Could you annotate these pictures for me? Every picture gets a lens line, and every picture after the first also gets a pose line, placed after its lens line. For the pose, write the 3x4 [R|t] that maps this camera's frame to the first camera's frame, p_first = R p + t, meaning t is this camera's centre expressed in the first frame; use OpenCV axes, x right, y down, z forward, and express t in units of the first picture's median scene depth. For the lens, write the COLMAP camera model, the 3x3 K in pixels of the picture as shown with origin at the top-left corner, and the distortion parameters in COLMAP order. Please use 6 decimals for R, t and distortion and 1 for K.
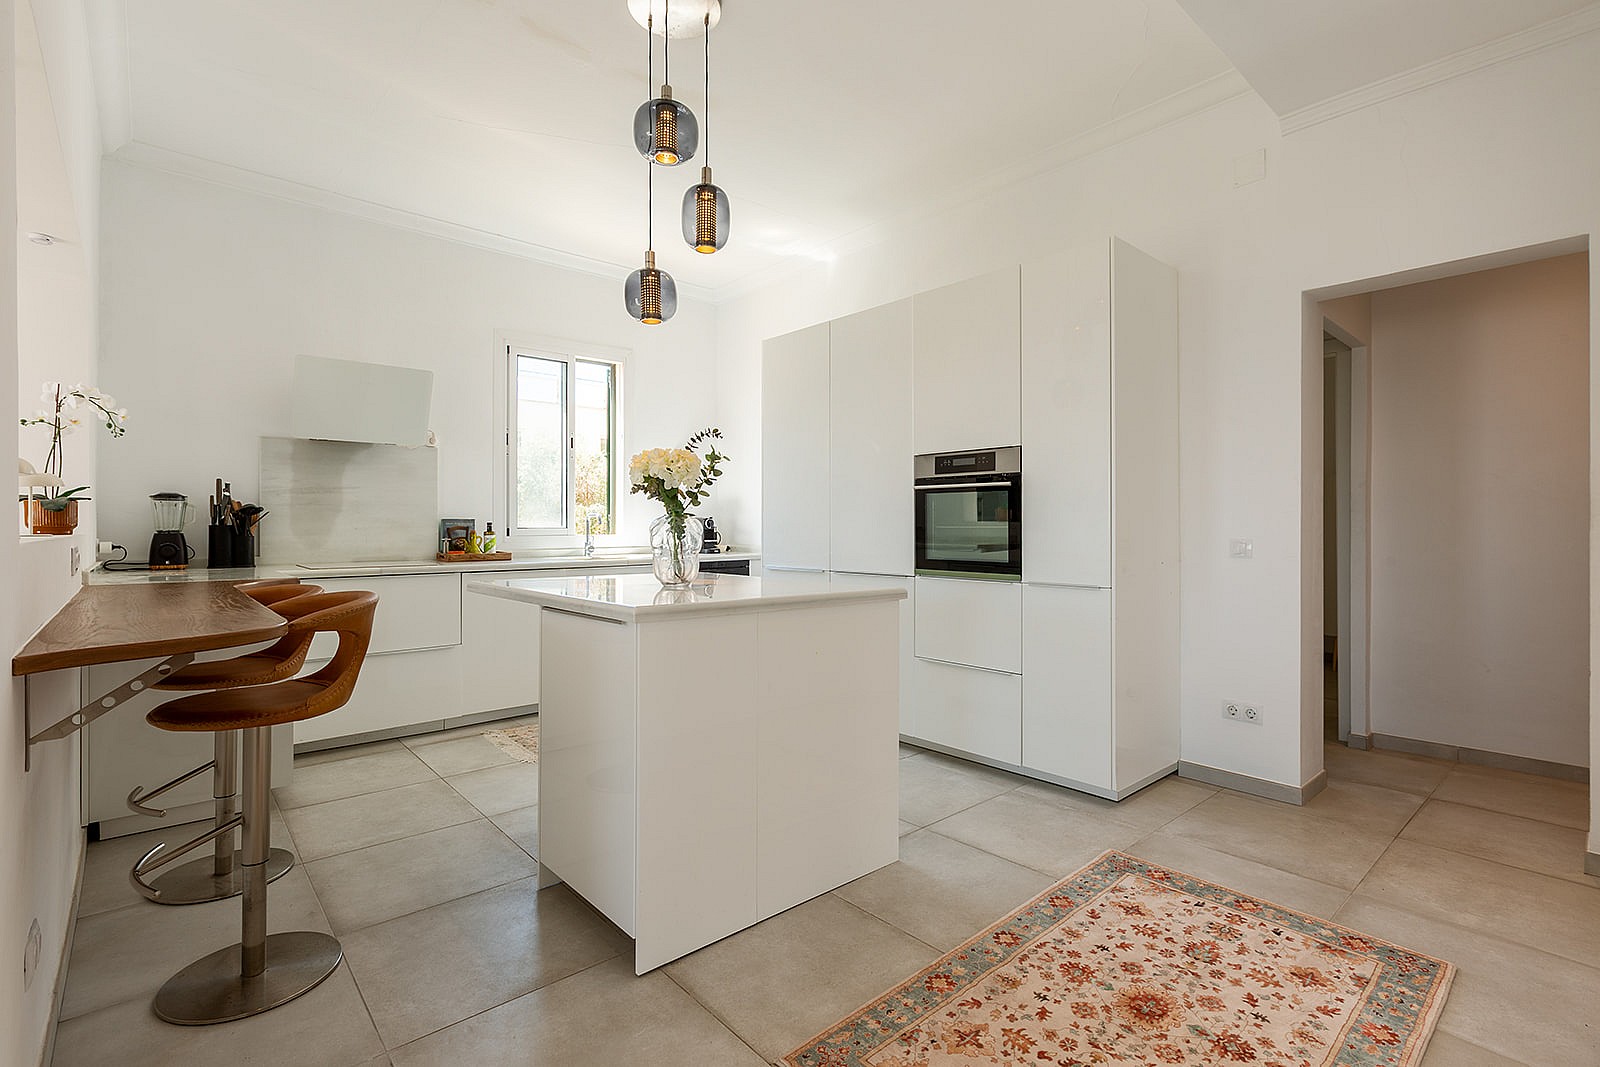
lens RADIAL K [[727.7, 0, 784.1], [0, 727.7, 528.0], [0, 0, 1]] dist [-0.003675, 0.000158]
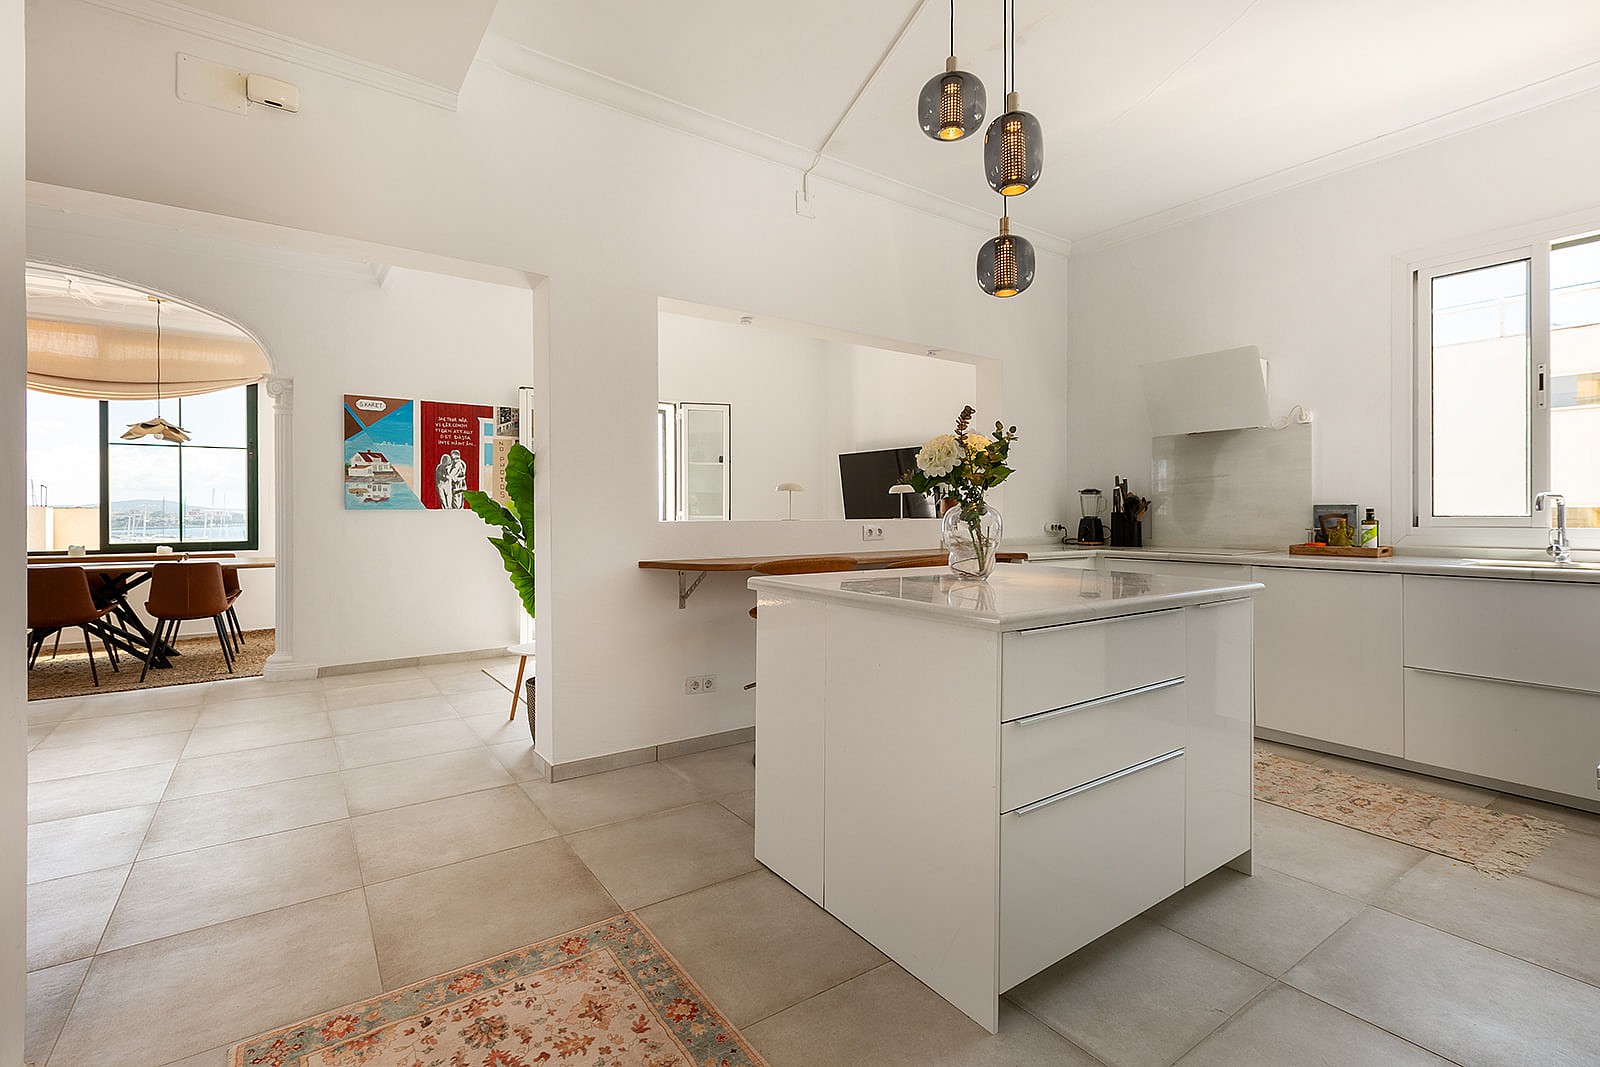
lens RADIAL K [[727.7, 0, 828.1], [0, 727.7, 513.0], [0, 0, 1]] dist [-0.003675, 0.000158]
pose [[-0.067689, 0.002402, -0.997704, 0.490383], [0.000267, 0.999997, 0.002389, -0.005753], [0.997706, -0.000104, -0.067689, 0.542189]]
